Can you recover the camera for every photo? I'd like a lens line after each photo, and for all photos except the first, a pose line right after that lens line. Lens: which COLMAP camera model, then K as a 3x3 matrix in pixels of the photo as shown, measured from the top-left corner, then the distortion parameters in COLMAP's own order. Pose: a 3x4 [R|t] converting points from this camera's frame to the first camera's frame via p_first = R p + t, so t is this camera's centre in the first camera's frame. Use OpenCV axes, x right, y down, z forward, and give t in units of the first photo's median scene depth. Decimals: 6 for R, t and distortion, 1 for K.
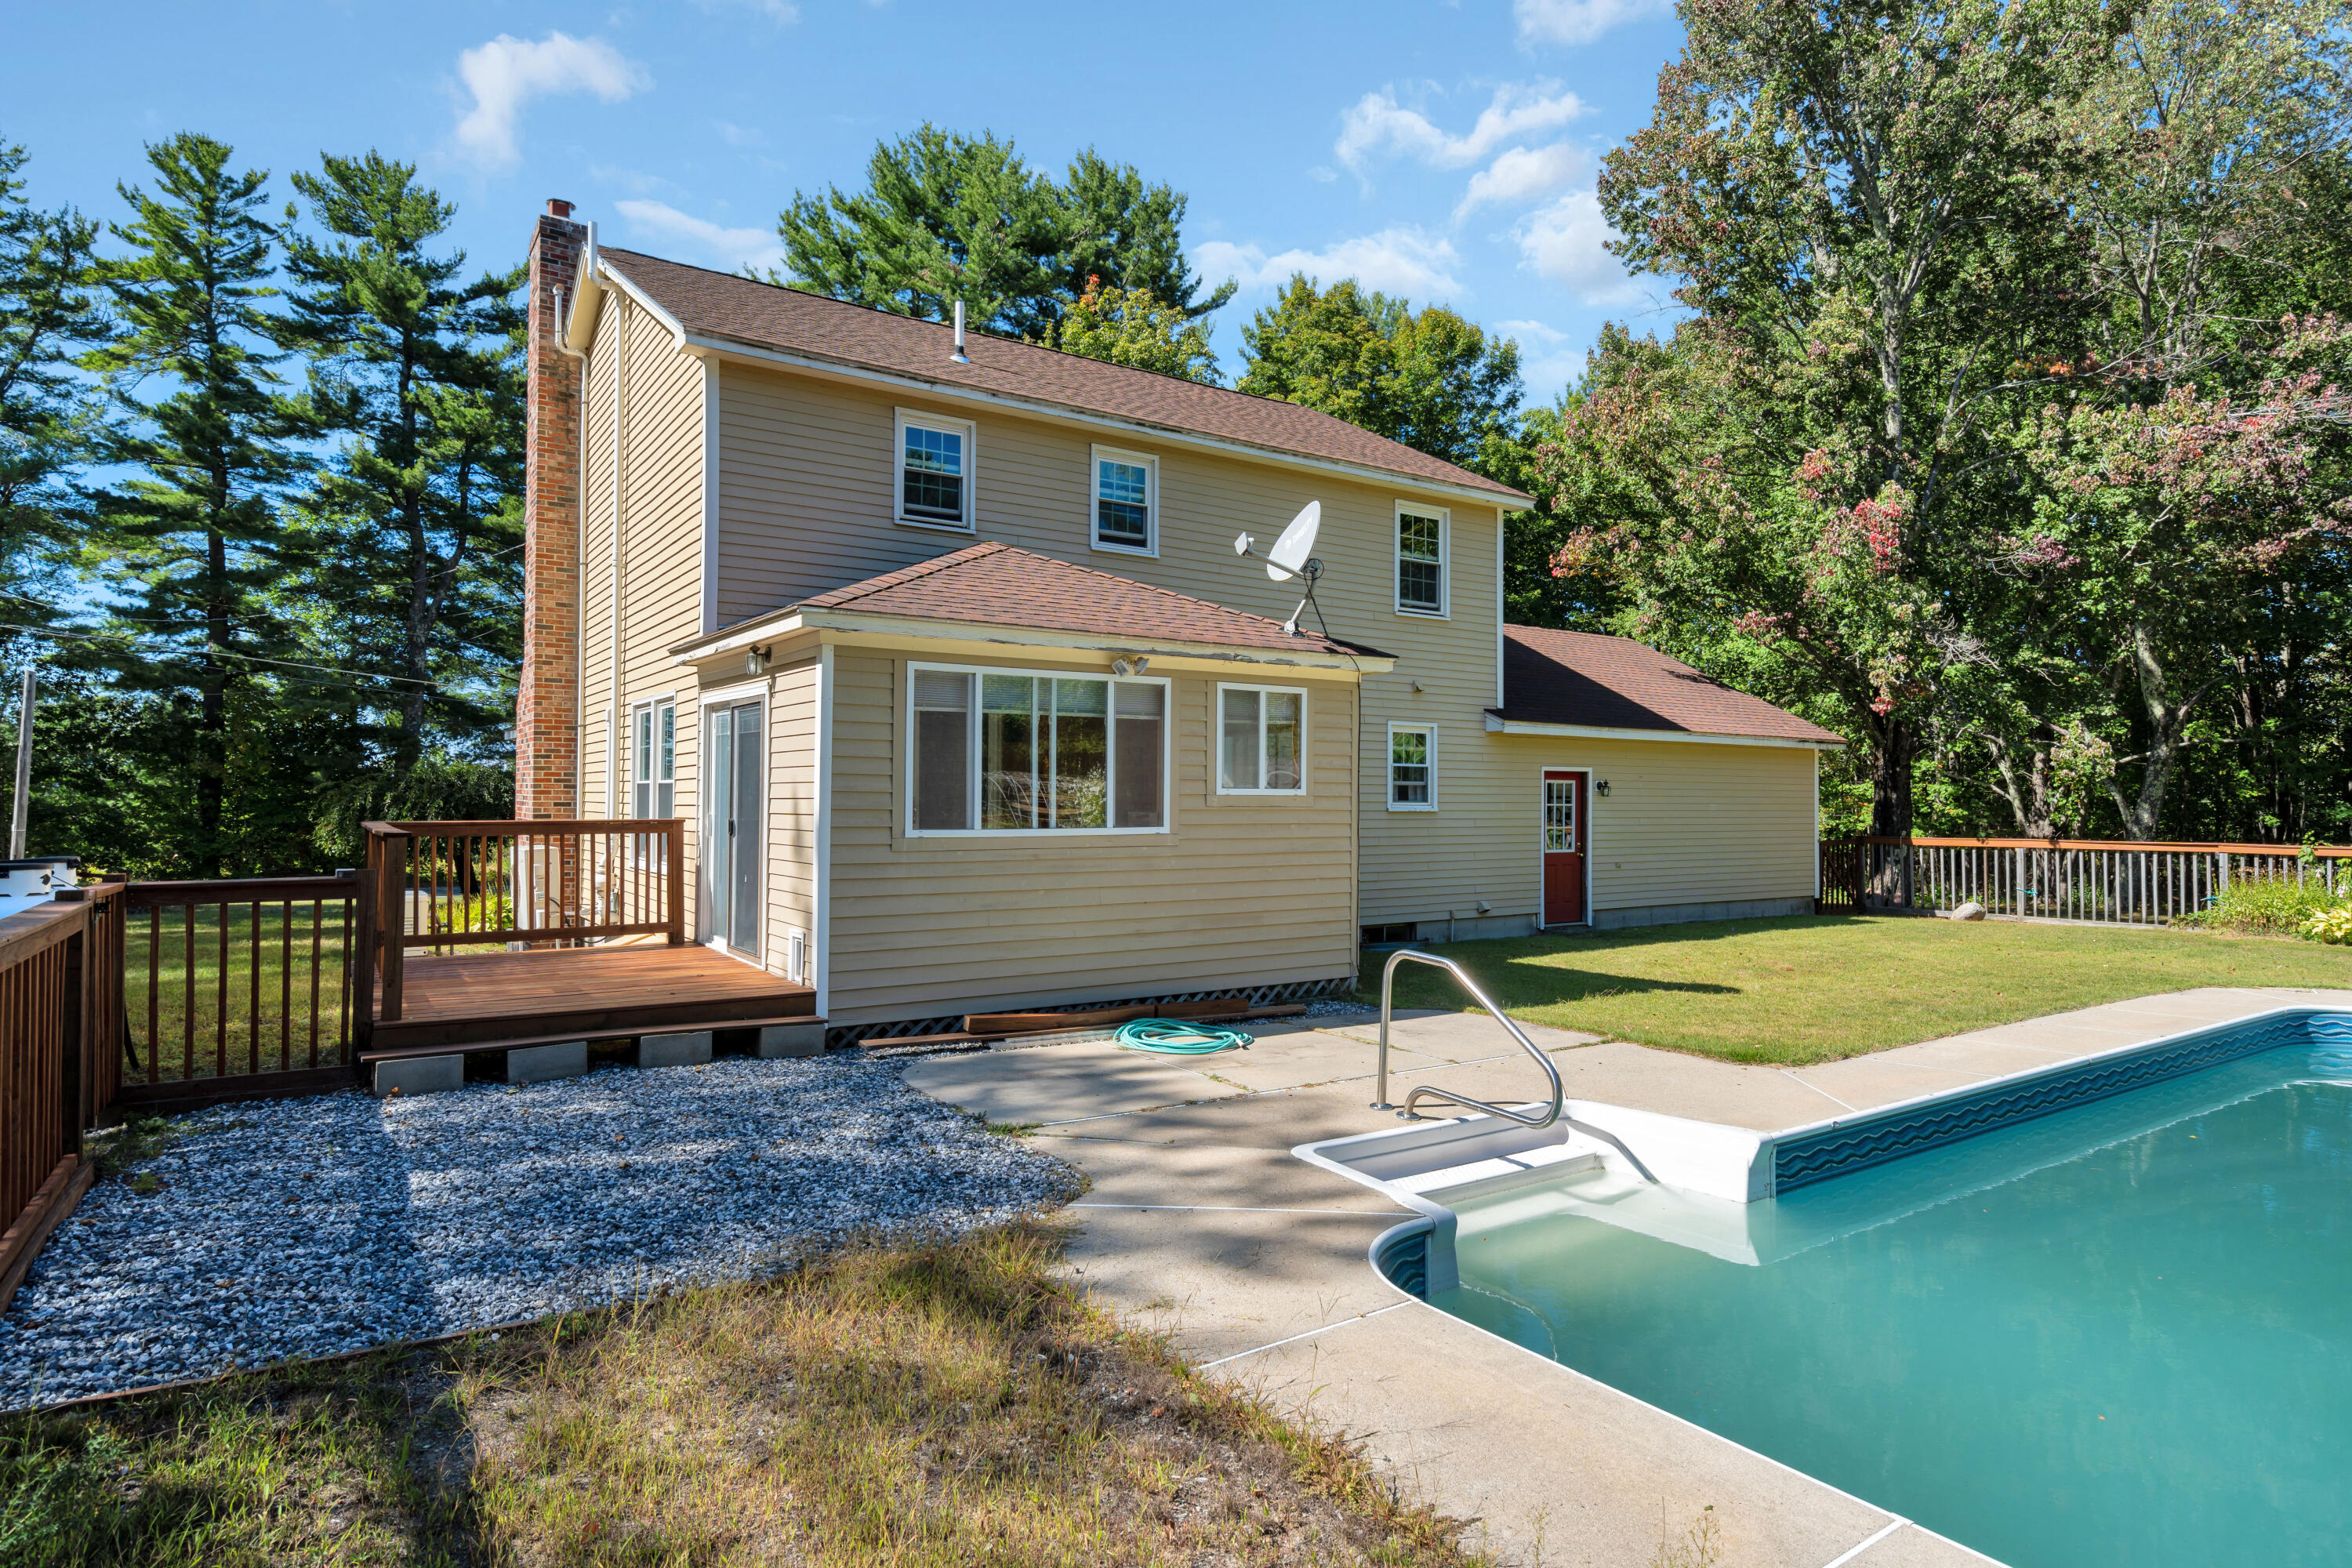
lens RADIAL K [[1297.6, 0, 1176.0], [0, 1297.6, 784.0], [0, 0, 1]] dist [0.002648, 0.002576]
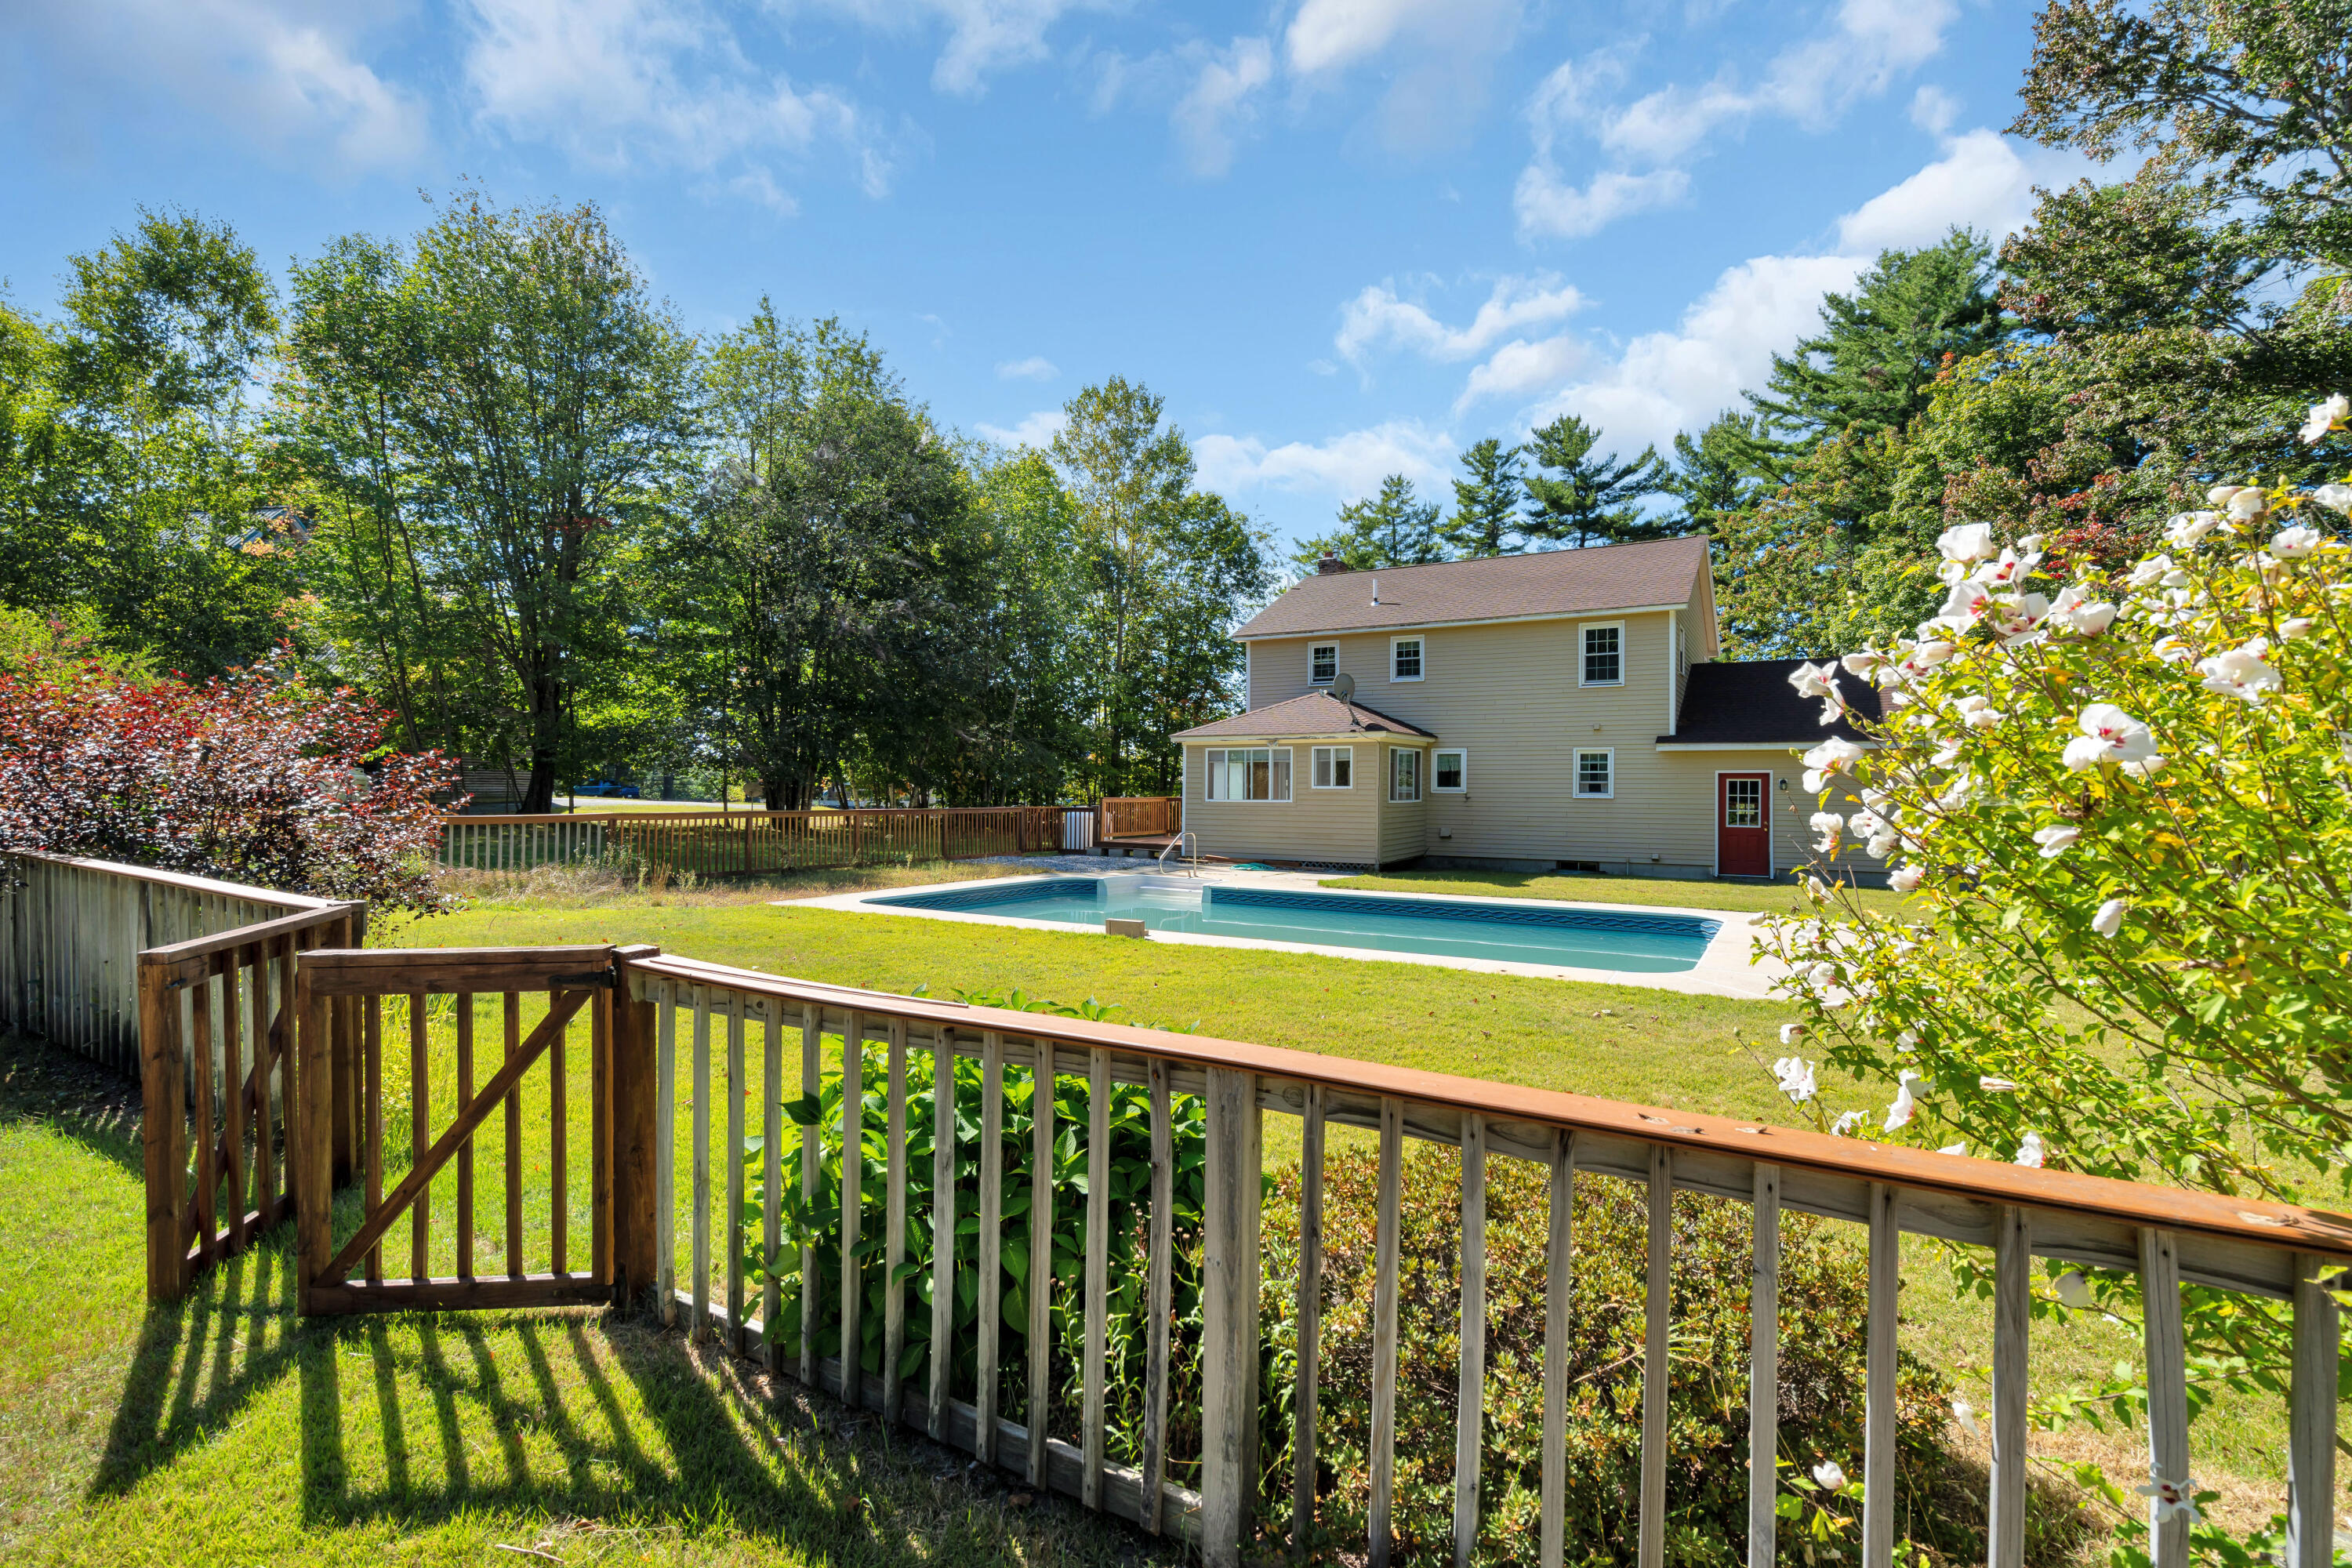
lens RADIAL K [[1056.5, 0, 1163.2], [0, 1056.5, 788.5], [0, 0, 1]] dist [-0.047918, 0.043011]
pose [[0.406192, -0.003080, -0.913783, 1.229854], [0.005999, 0.999982, -0.000704, 0.005155], [0.913768, -0.005196, 0.406203, -0.106142]]
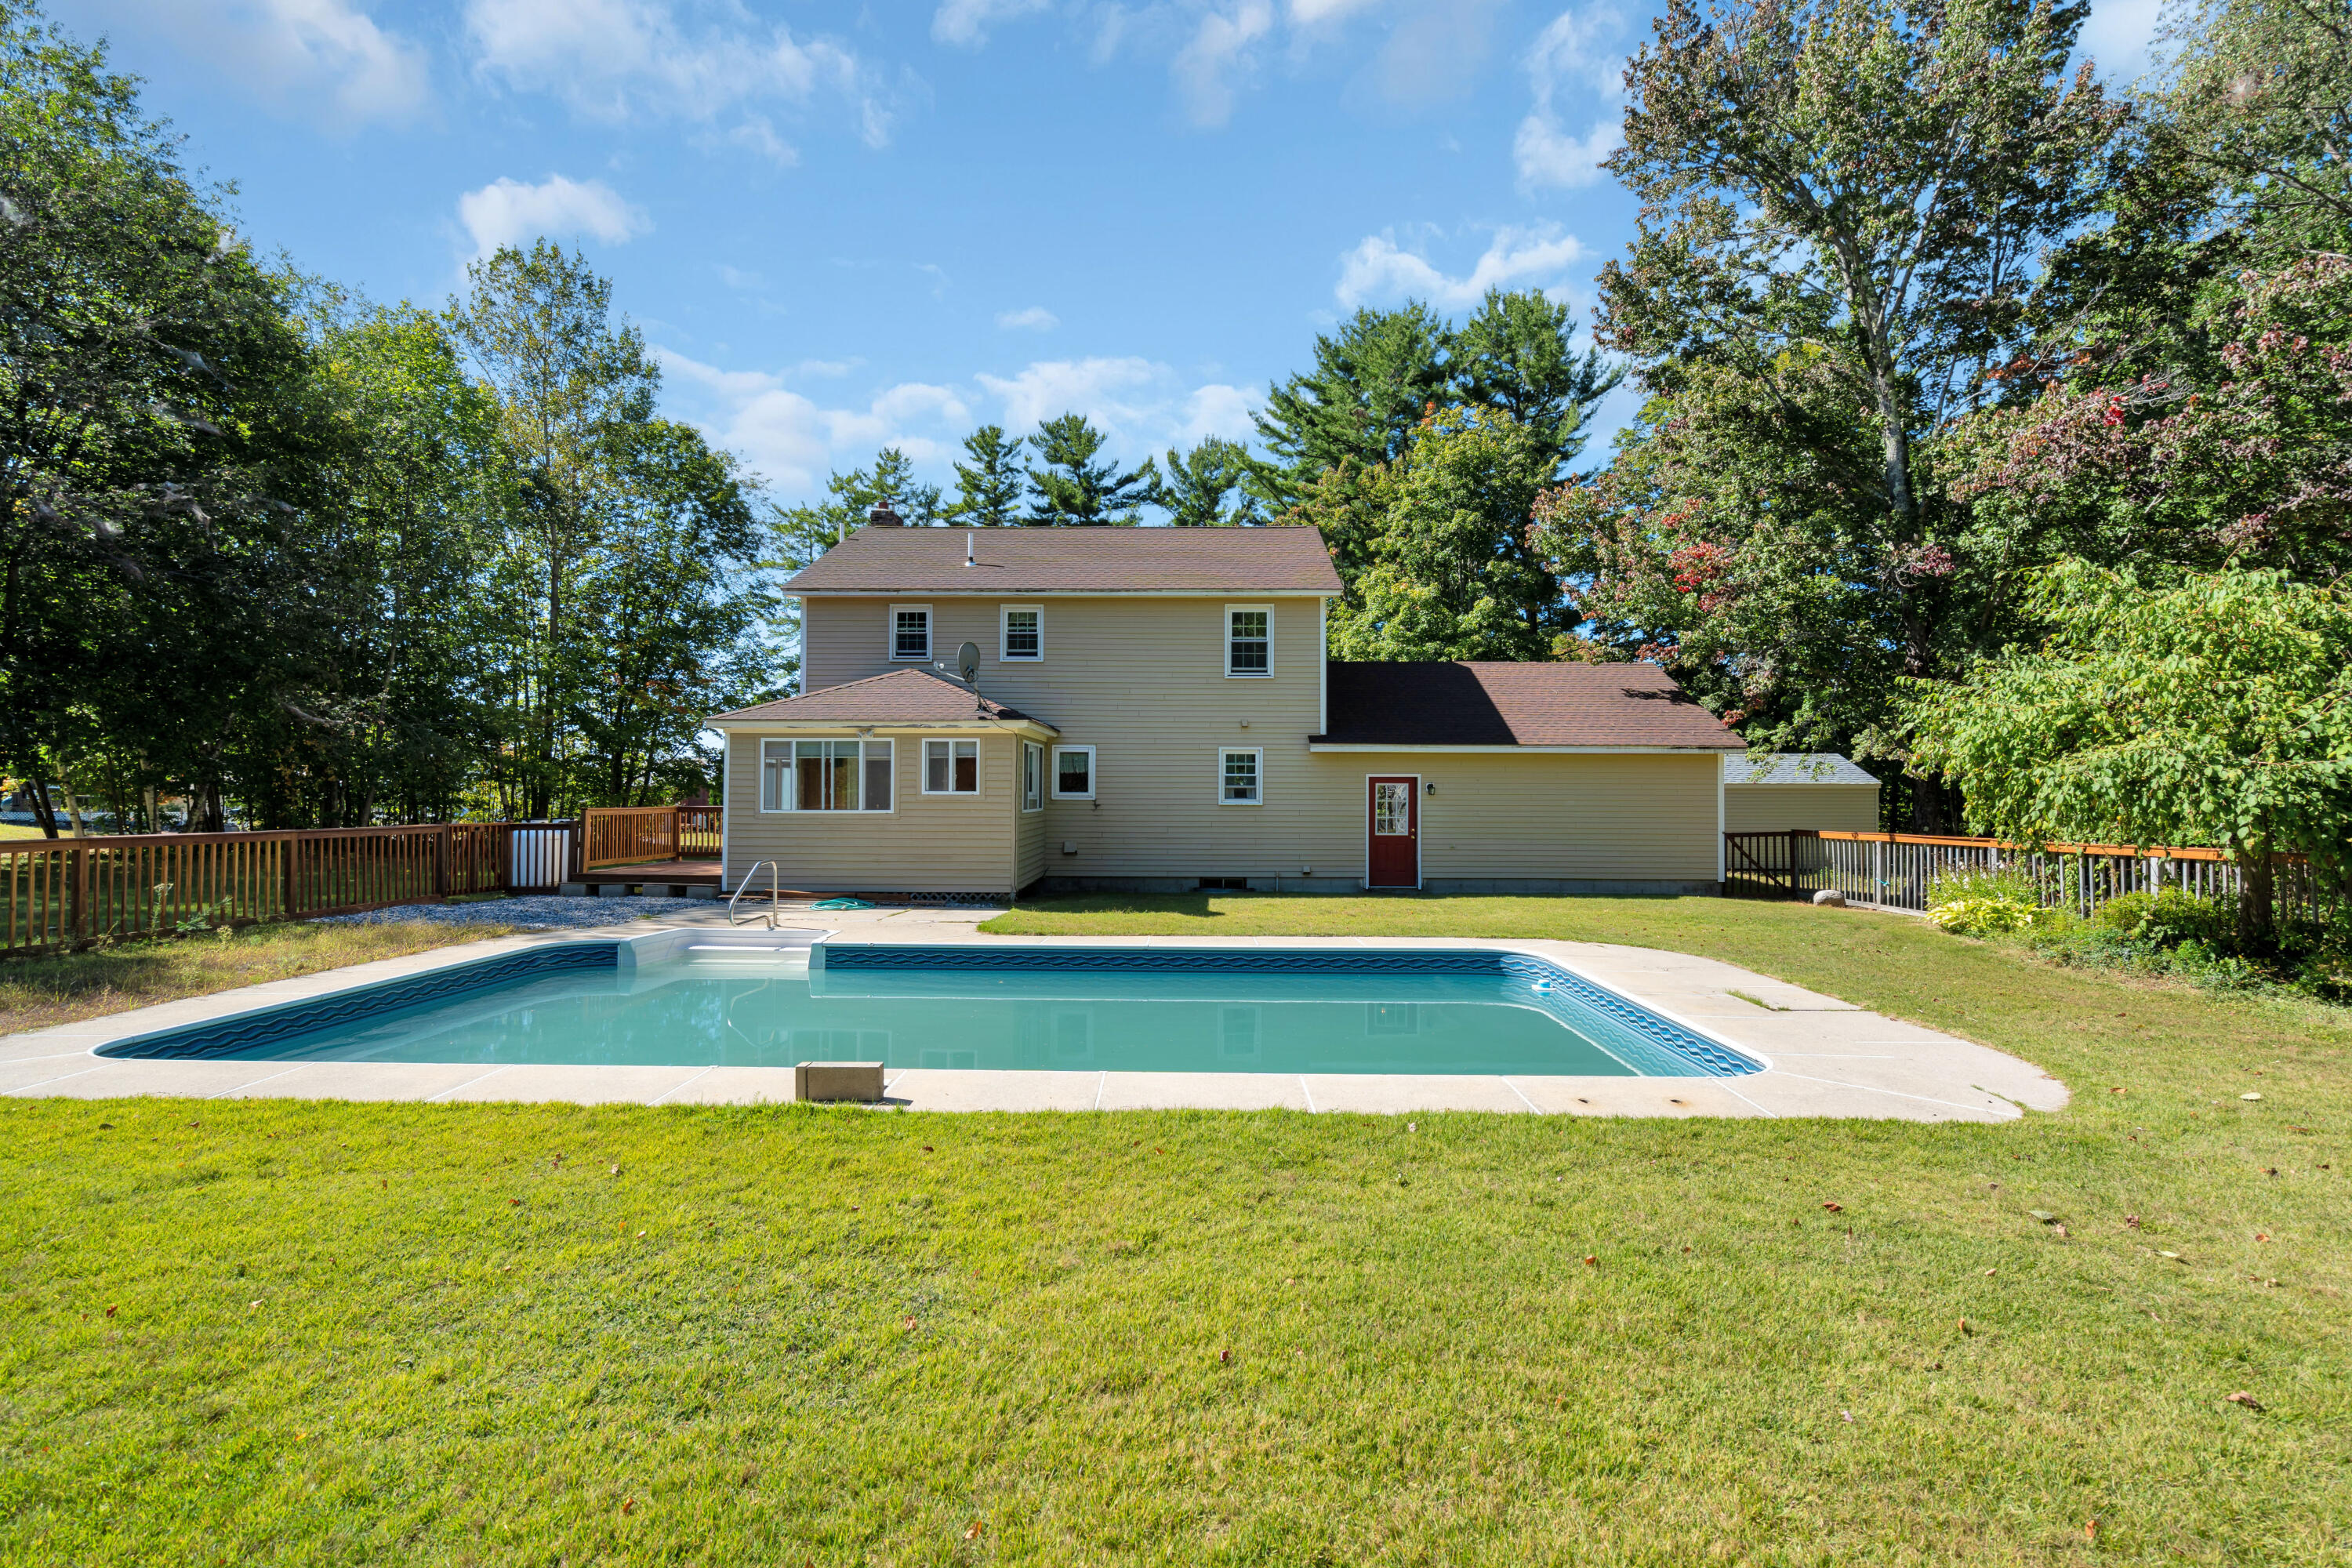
lens RADIAL K [[1061.9, 0, 1185.2], [0, 1061.9, 784.6], [0, 0, 1]] dist [-0.009420, -0.000598]
pose [[0.814944, -0.009142, -0.579467, 0.849710], [0.007228, 0.999958, -0.005611, 0.003421], [0.579494, 0.000384, 0.814976, -0.063356]]
